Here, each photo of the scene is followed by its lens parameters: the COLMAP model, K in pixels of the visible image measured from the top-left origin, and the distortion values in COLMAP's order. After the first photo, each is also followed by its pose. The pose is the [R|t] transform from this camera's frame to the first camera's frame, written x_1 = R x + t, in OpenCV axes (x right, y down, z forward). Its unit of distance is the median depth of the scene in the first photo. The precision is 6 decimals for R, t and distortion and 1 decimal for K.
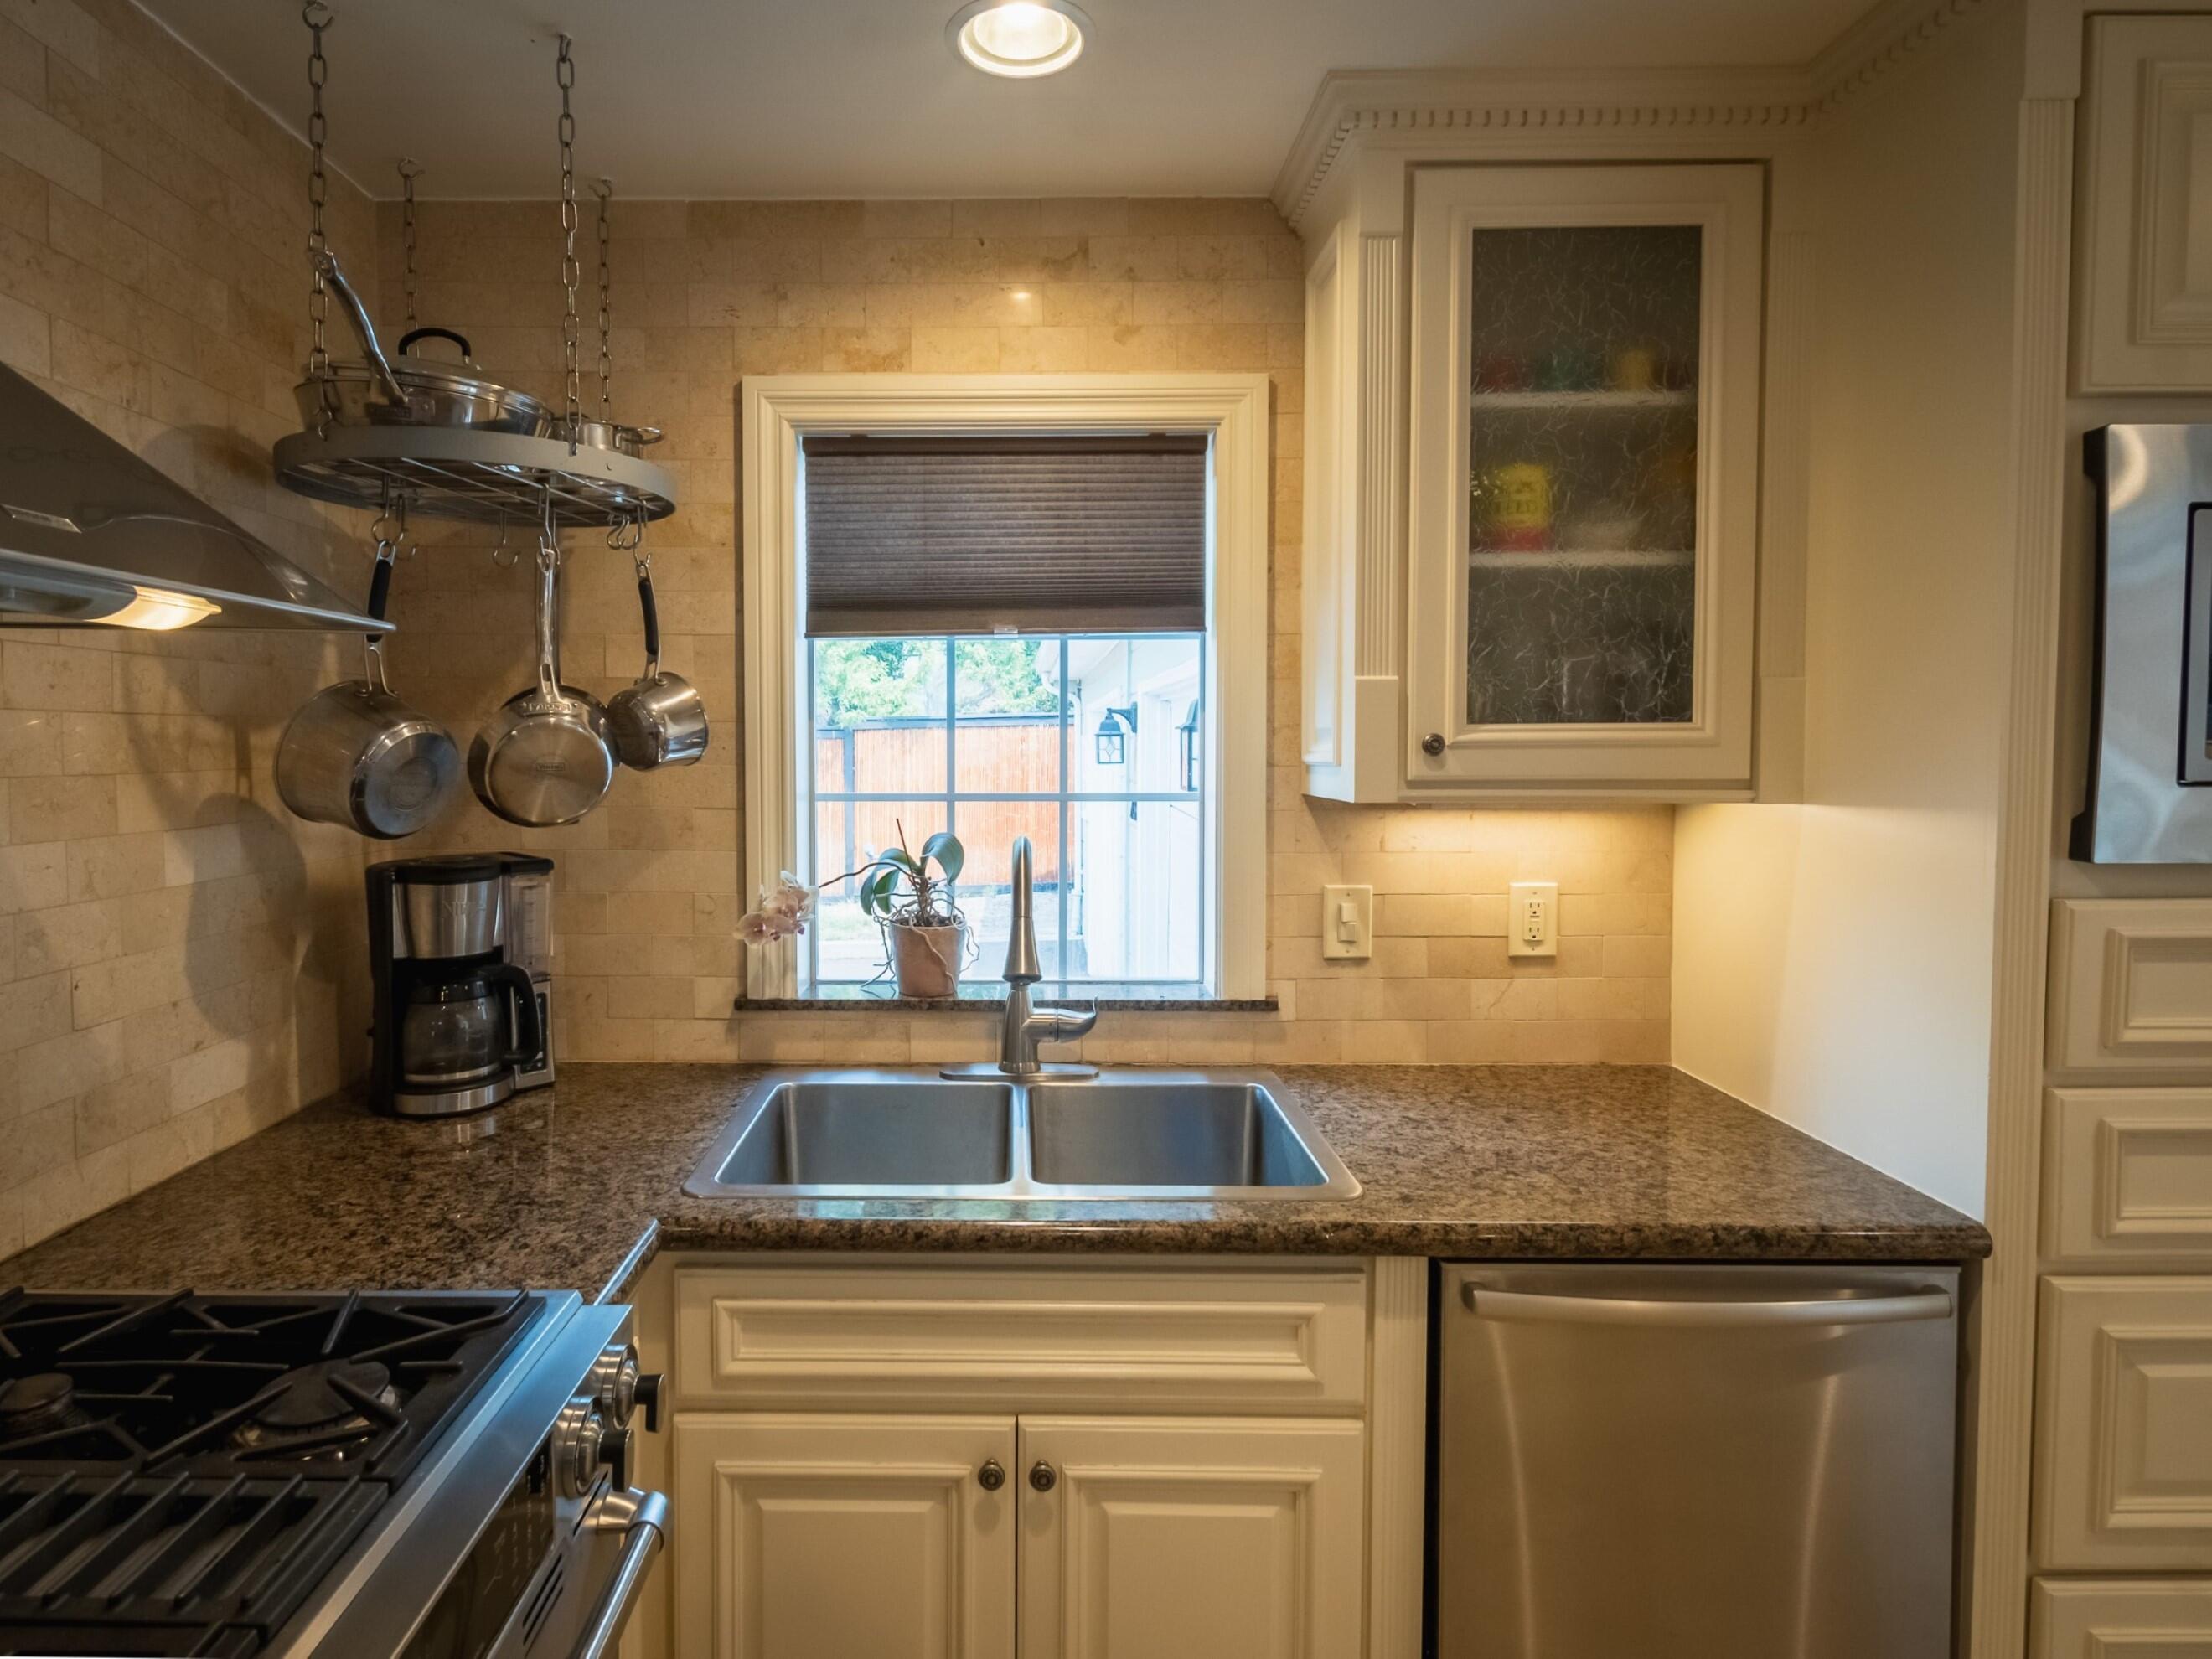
lens RADIAL K [[1173.3, 0, 1014.1], [0, 1173.3, 779.4], [0, 0, 1]] dist [0.003961, -0.001700]
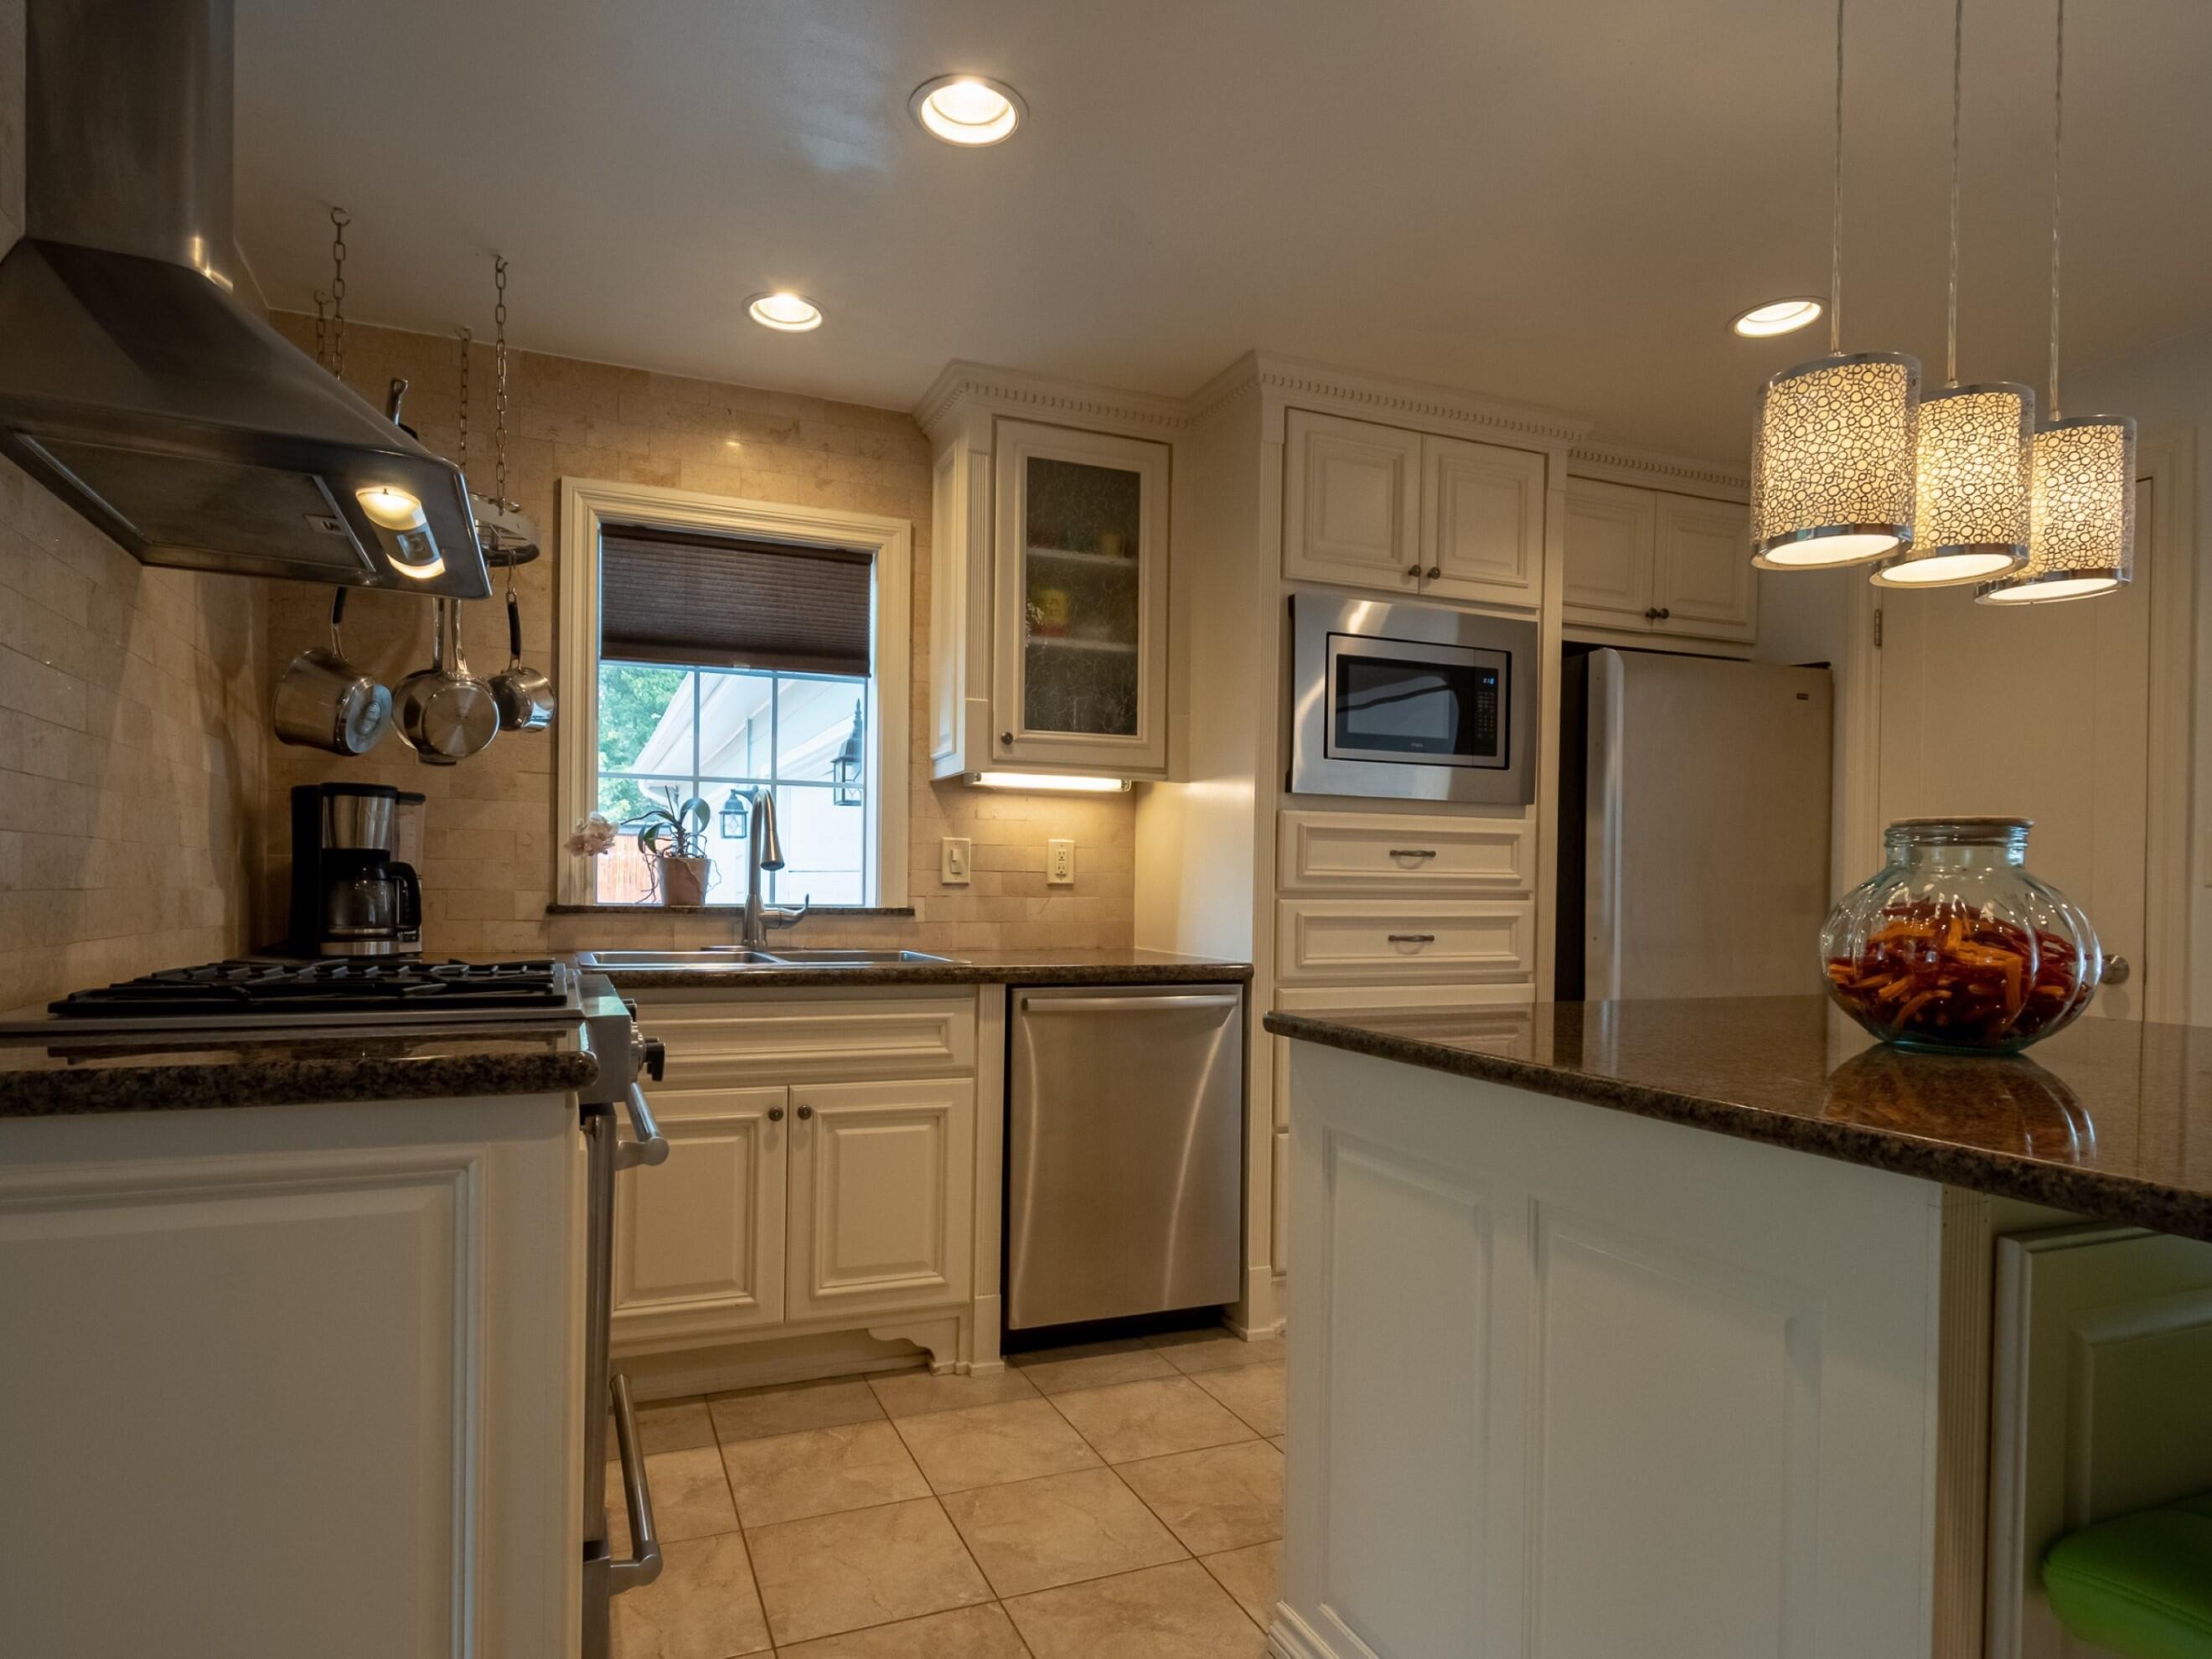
lens RADIAL K [[1209.0, 0, 1052.0], [0, 1209.0, 894.5], [0, 0, 1]] dist [0.005326, 0.000455]
pose [[0.924409, 0.010144, 0.381268, -0.239517], [0.000639, 0.999604, -0.028146, 0.222747], [-0.381402, 0.026262, 0.924036, -0.619214]]
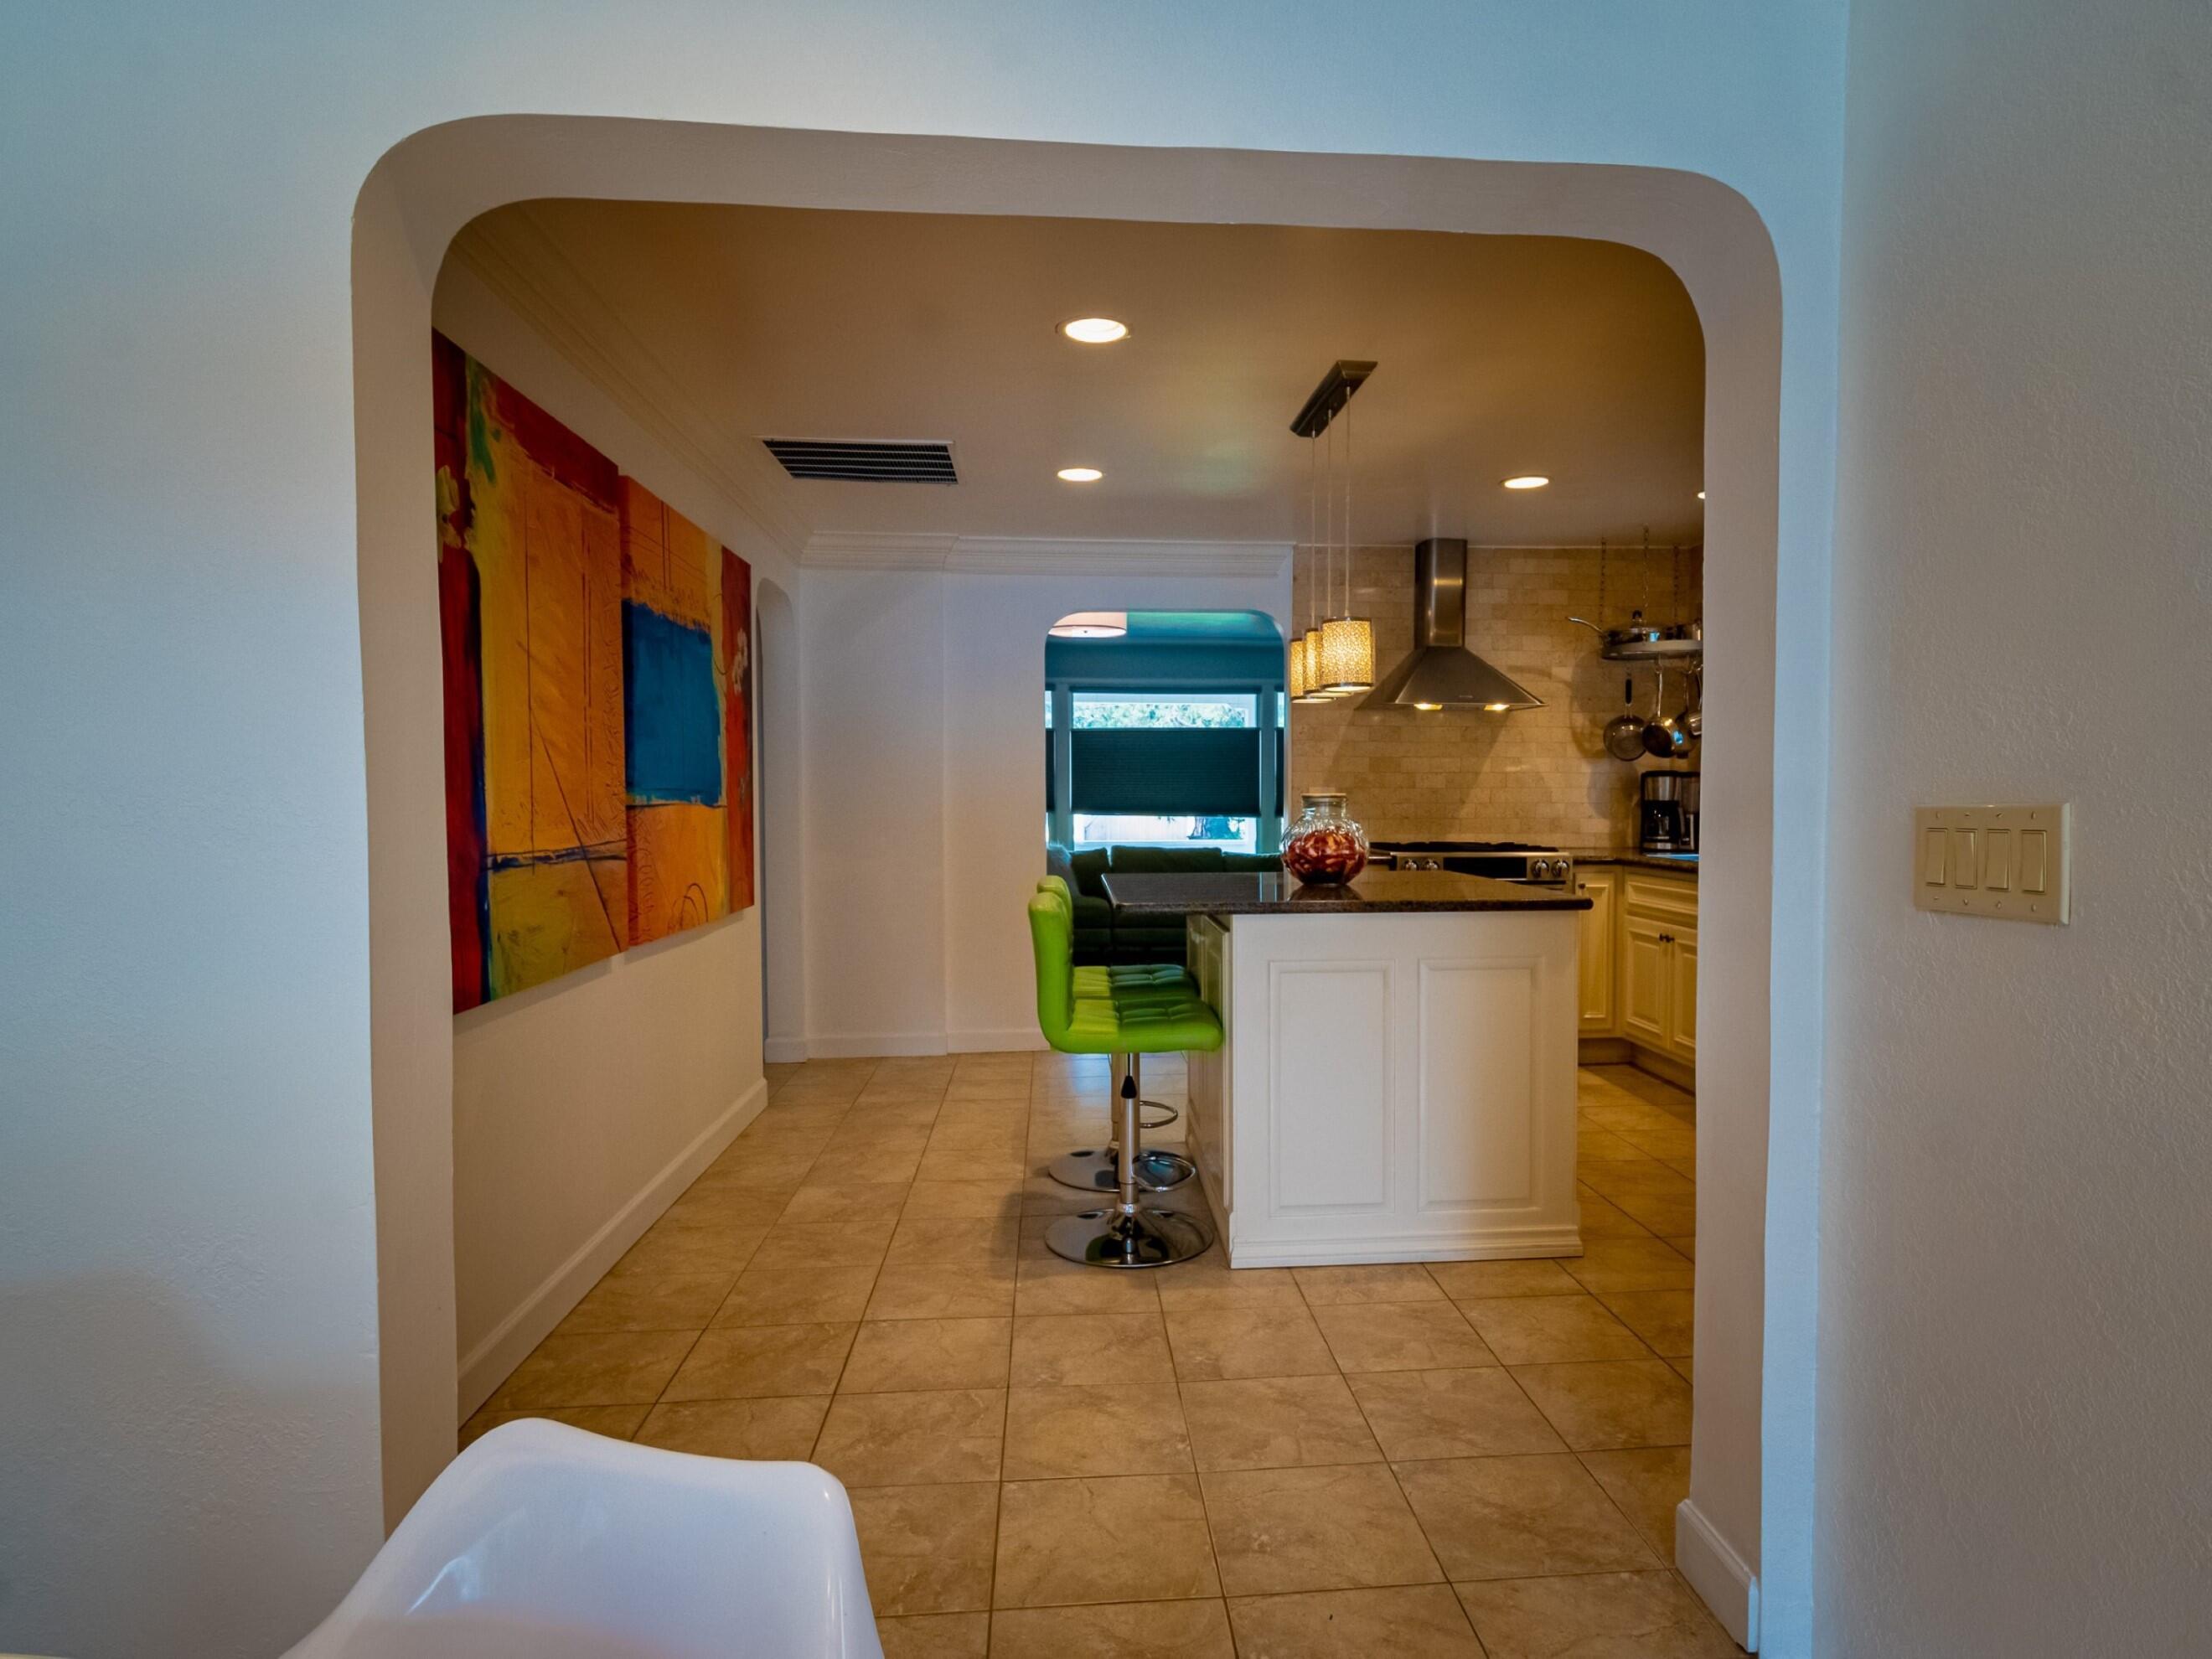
lens RADIAL K [[1273.9, 0, 1106.0], [0, 1273.9, 829.5], [0, 0, 1]] dist [-0.001142, -0.000116]
pose [[0.057328, 0.027105, -0.997987, 2.555919], [-0.033726, 0.999113, 0.025198, 0.171756], [0.997786, 0.032213, 0.058191, -0.600020]]
